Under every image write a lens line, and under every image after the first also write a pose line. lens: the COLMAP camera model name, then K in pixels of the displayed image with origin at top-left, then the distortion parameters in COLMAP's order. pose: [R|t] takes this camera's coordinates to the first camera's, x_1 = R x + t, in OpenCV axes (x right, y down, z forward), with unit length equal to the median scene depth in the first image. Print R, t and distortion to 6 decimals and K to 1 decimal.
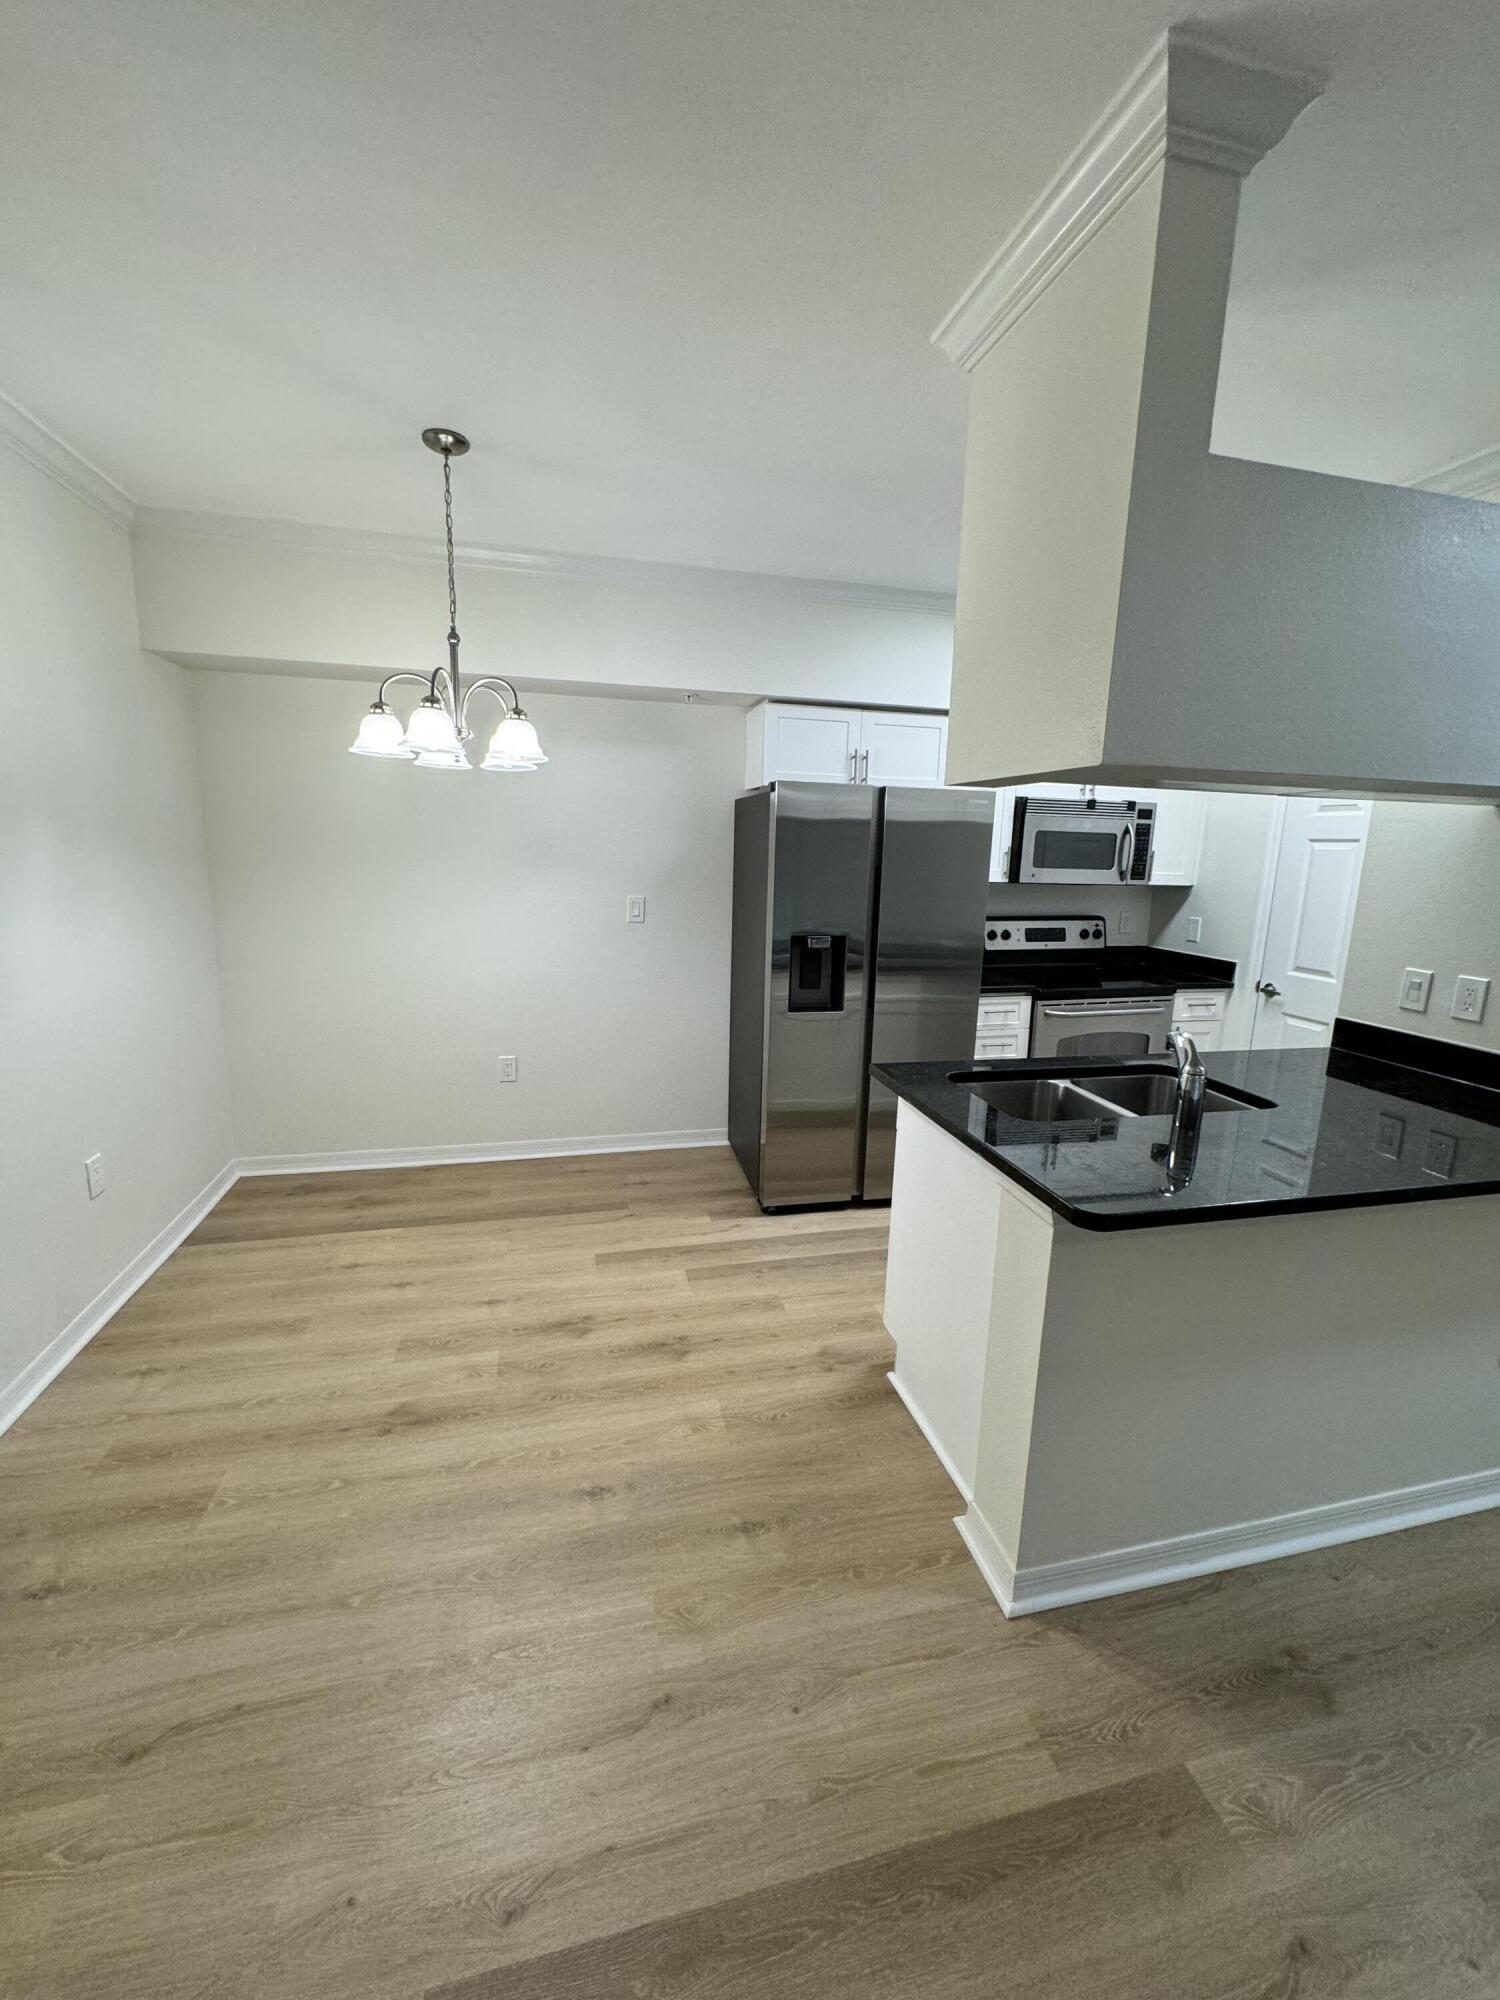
lens RADIAL K [[800.7, 0, 752.8], [0, 800.7, 1006.1], [0, 0, 1]] dist [-0.002633, 0.001322]
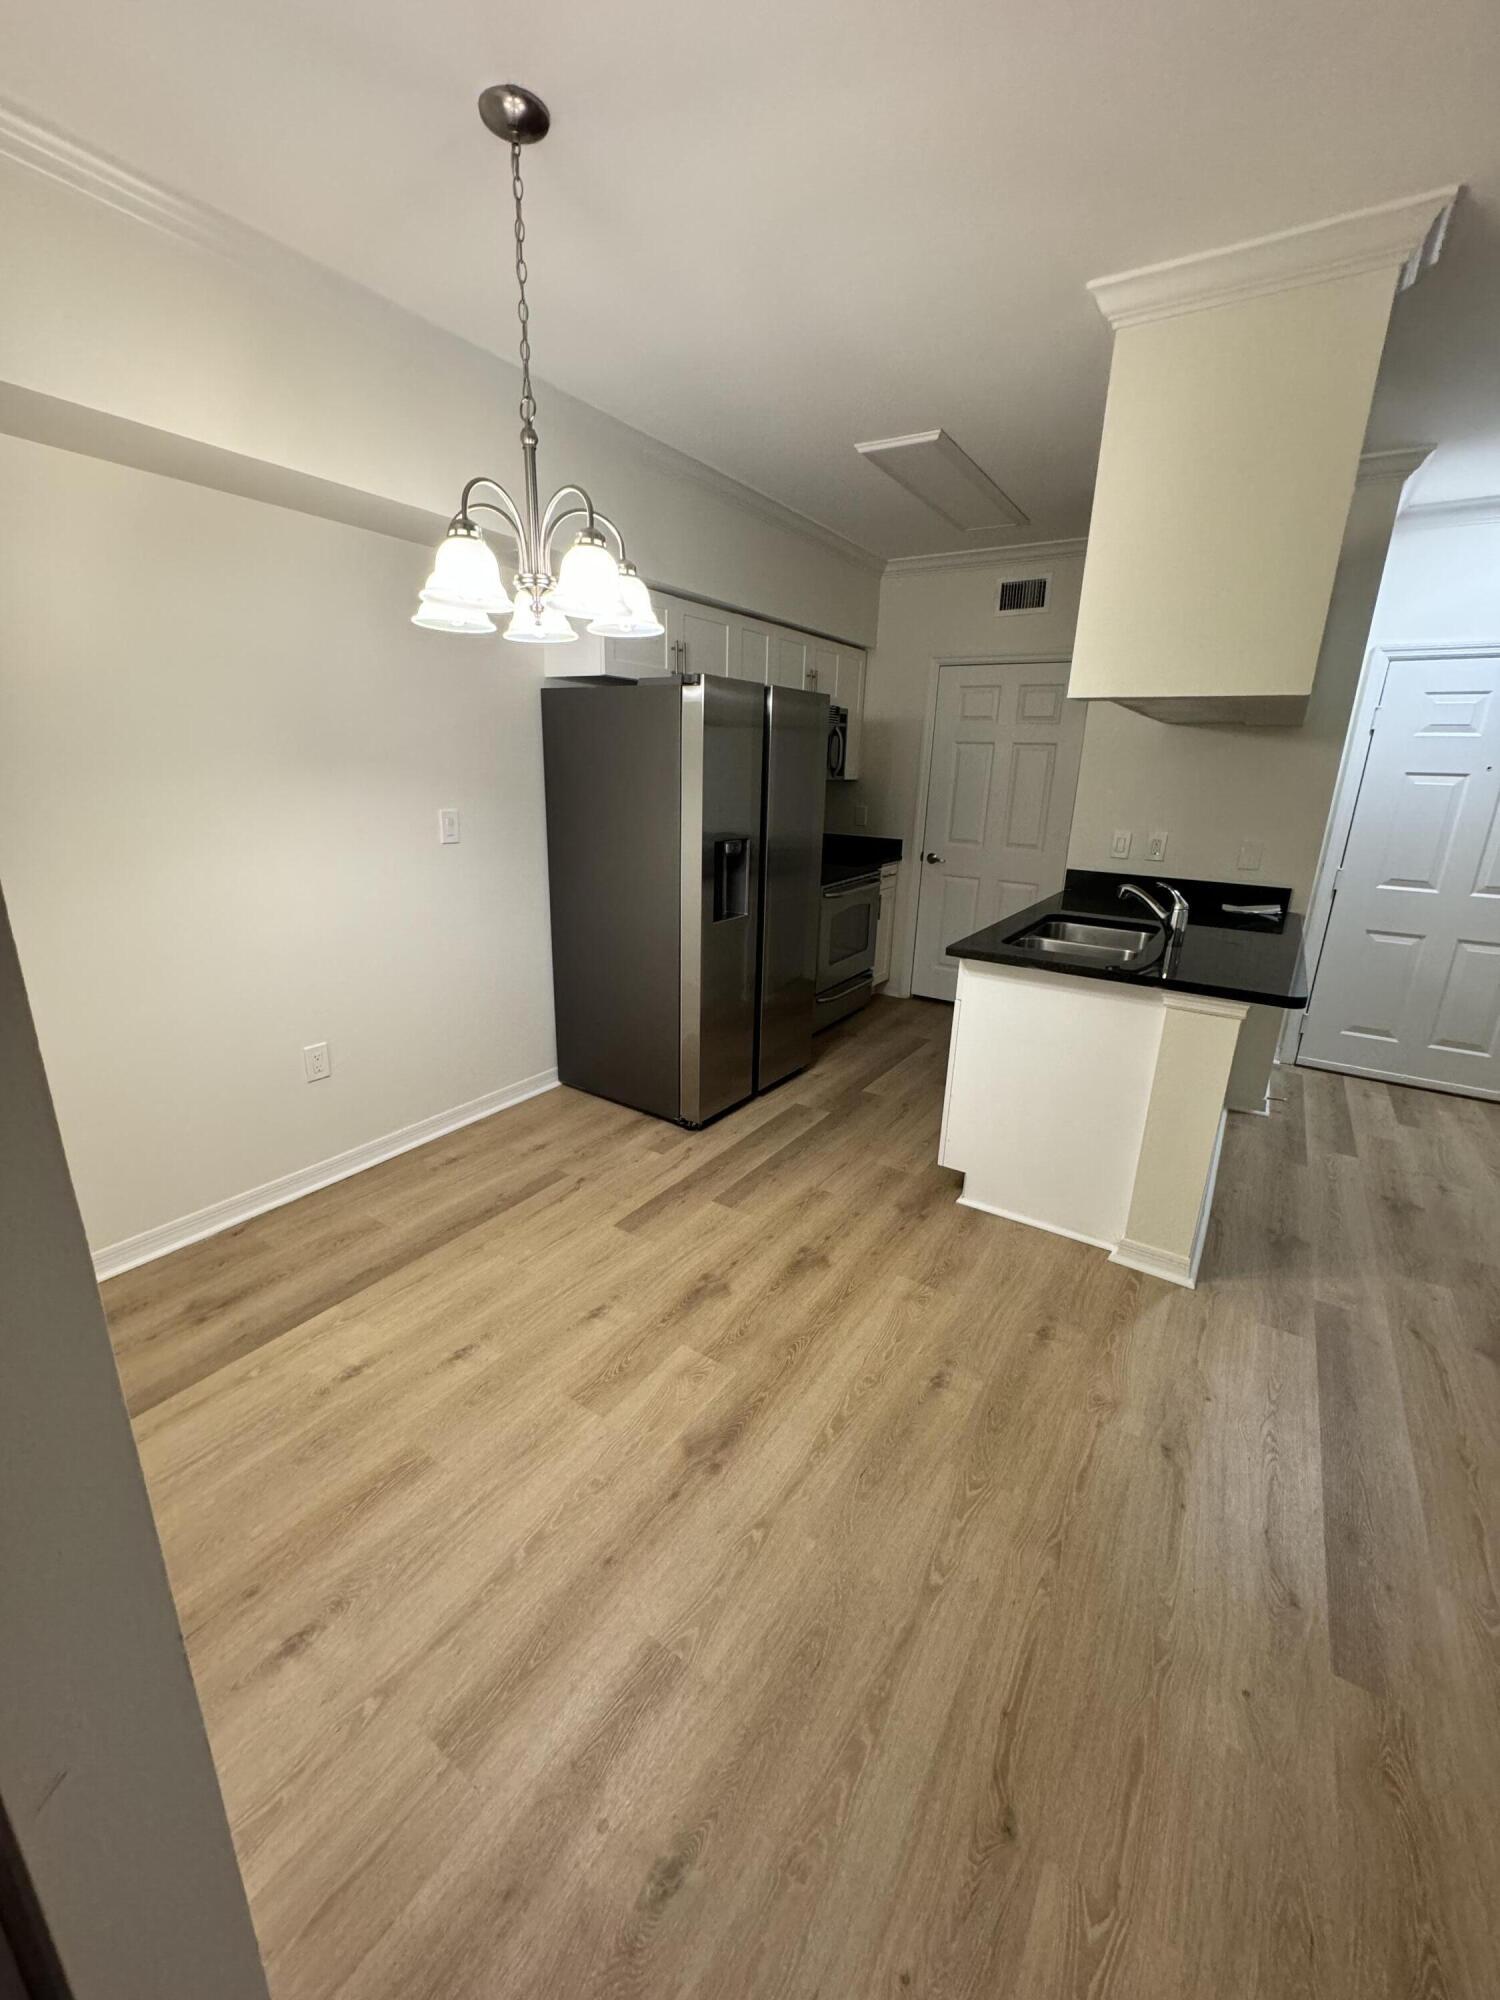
lens RADIAL K [[800.7, 0, 749.7], [0, 800.7, 1008.0], [0, 0, 1]] dist [-0.002633, 0.001322]
pose [[0.726180, -0.209568, 0.654785, -0.725957], [0.127675, 0.976949, 0.171082, -0.063948], [-0.675545, -0.040636, 0.736198, 0.311083]]
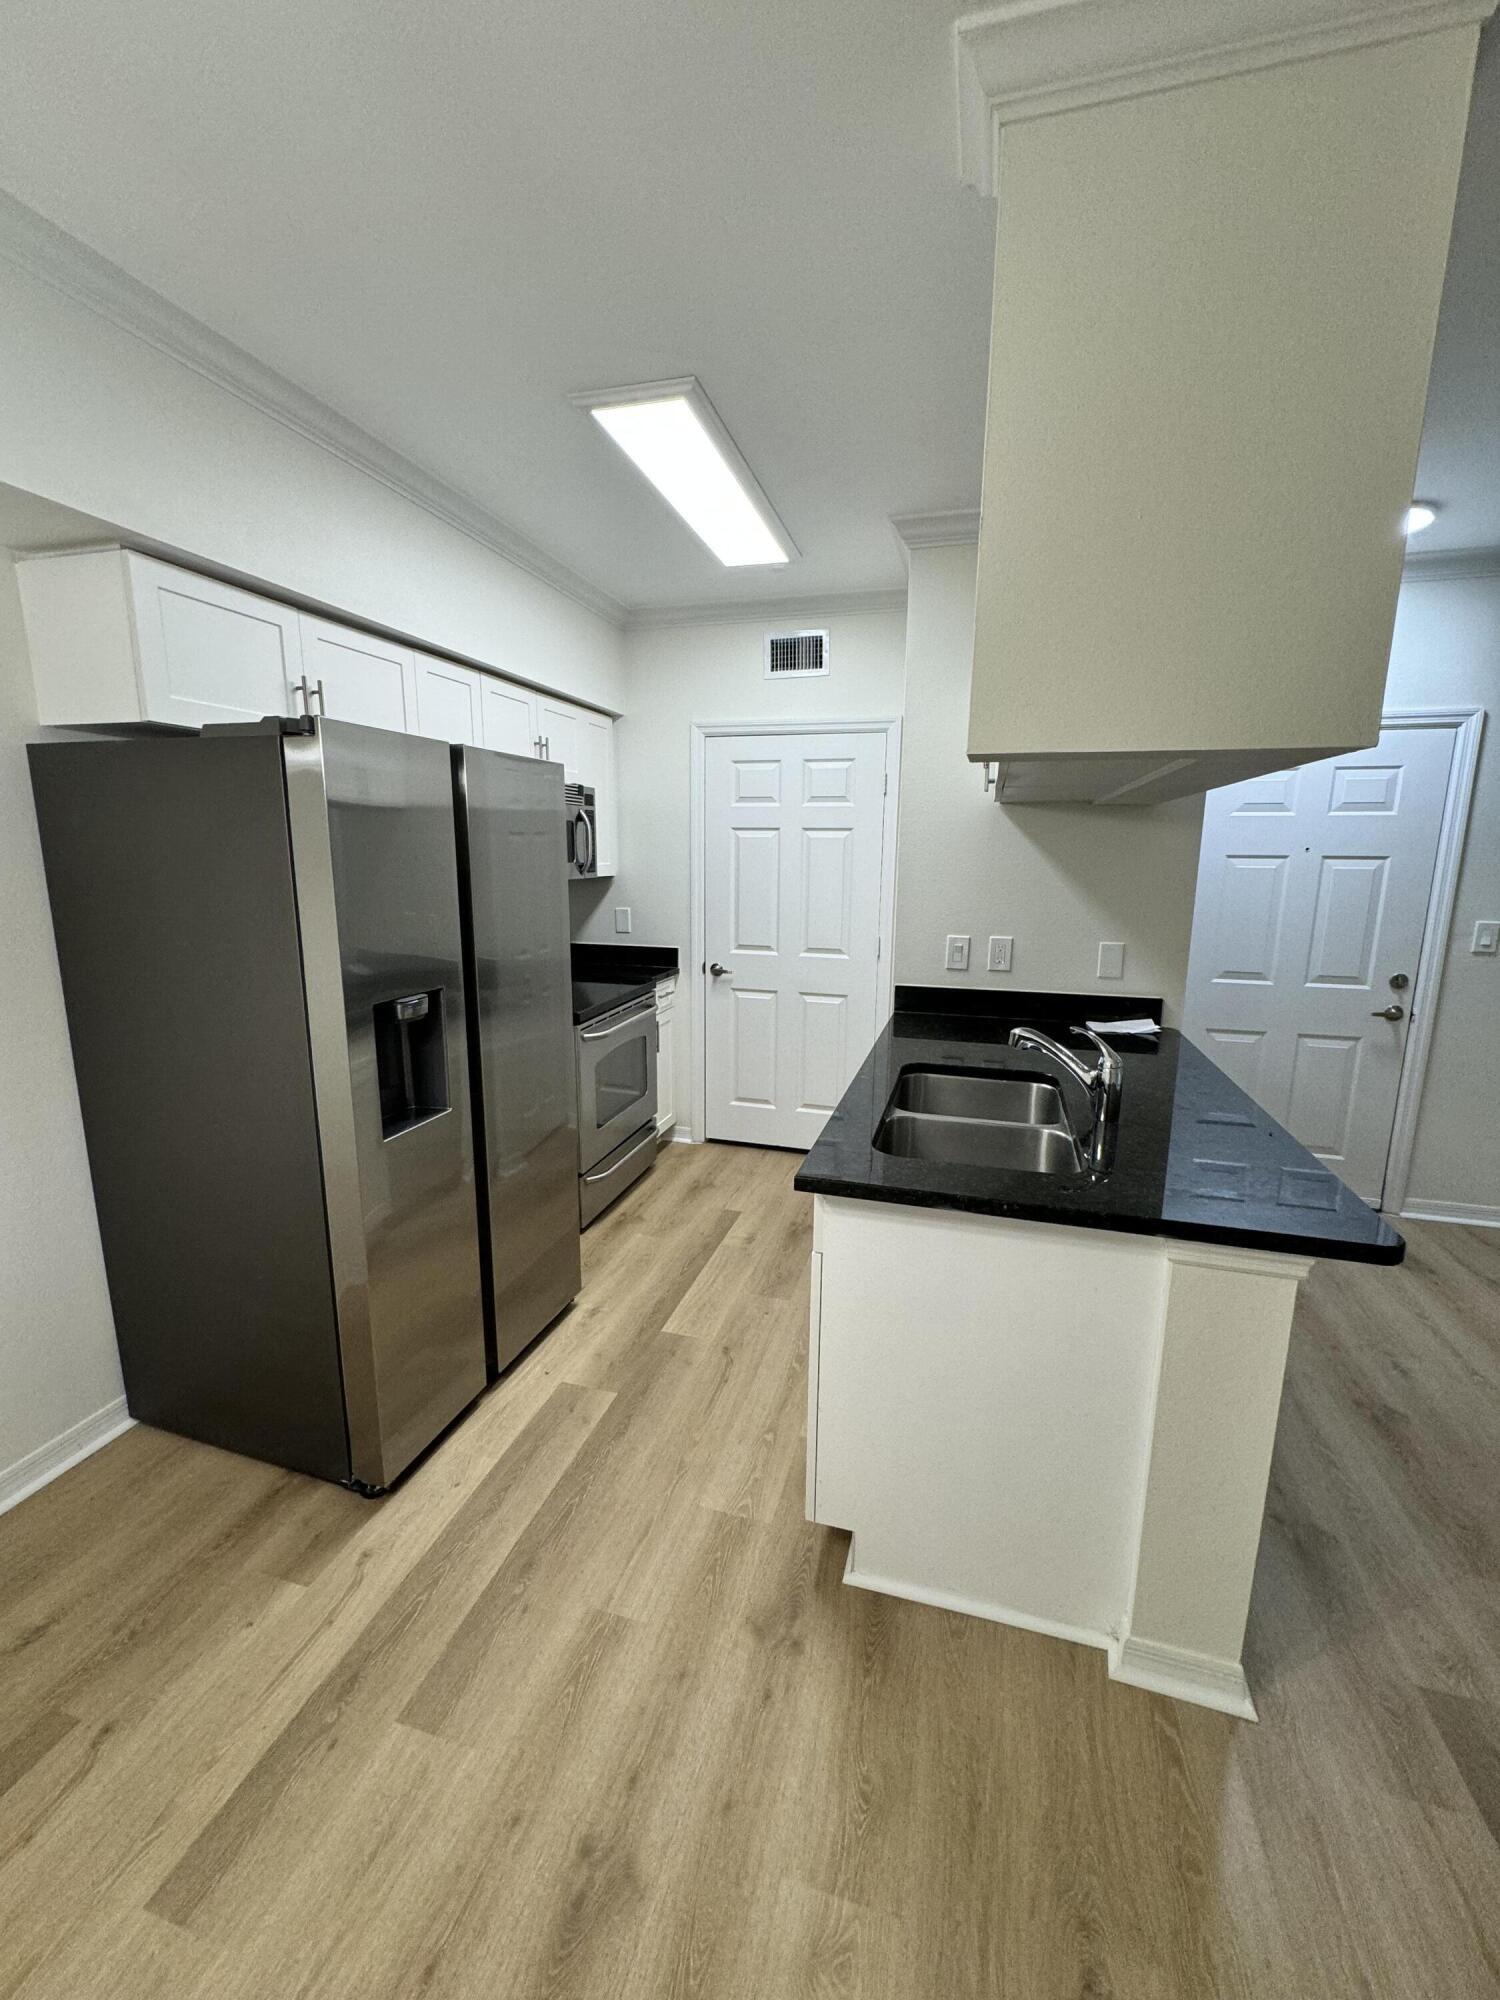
lens RADIAL K [[800.7, 0, 751.6], [0, 800.7, 1003.1], [0, 0, 1]] dist [-0.002633, 0.001322]
pose [[0.493759, -0.186948, 0.849266, -0.353812], [0.175861, 0.977906, 0.113020, -0.129326], [-0.851630, 0.093549, 0.515727, 0.604492]]
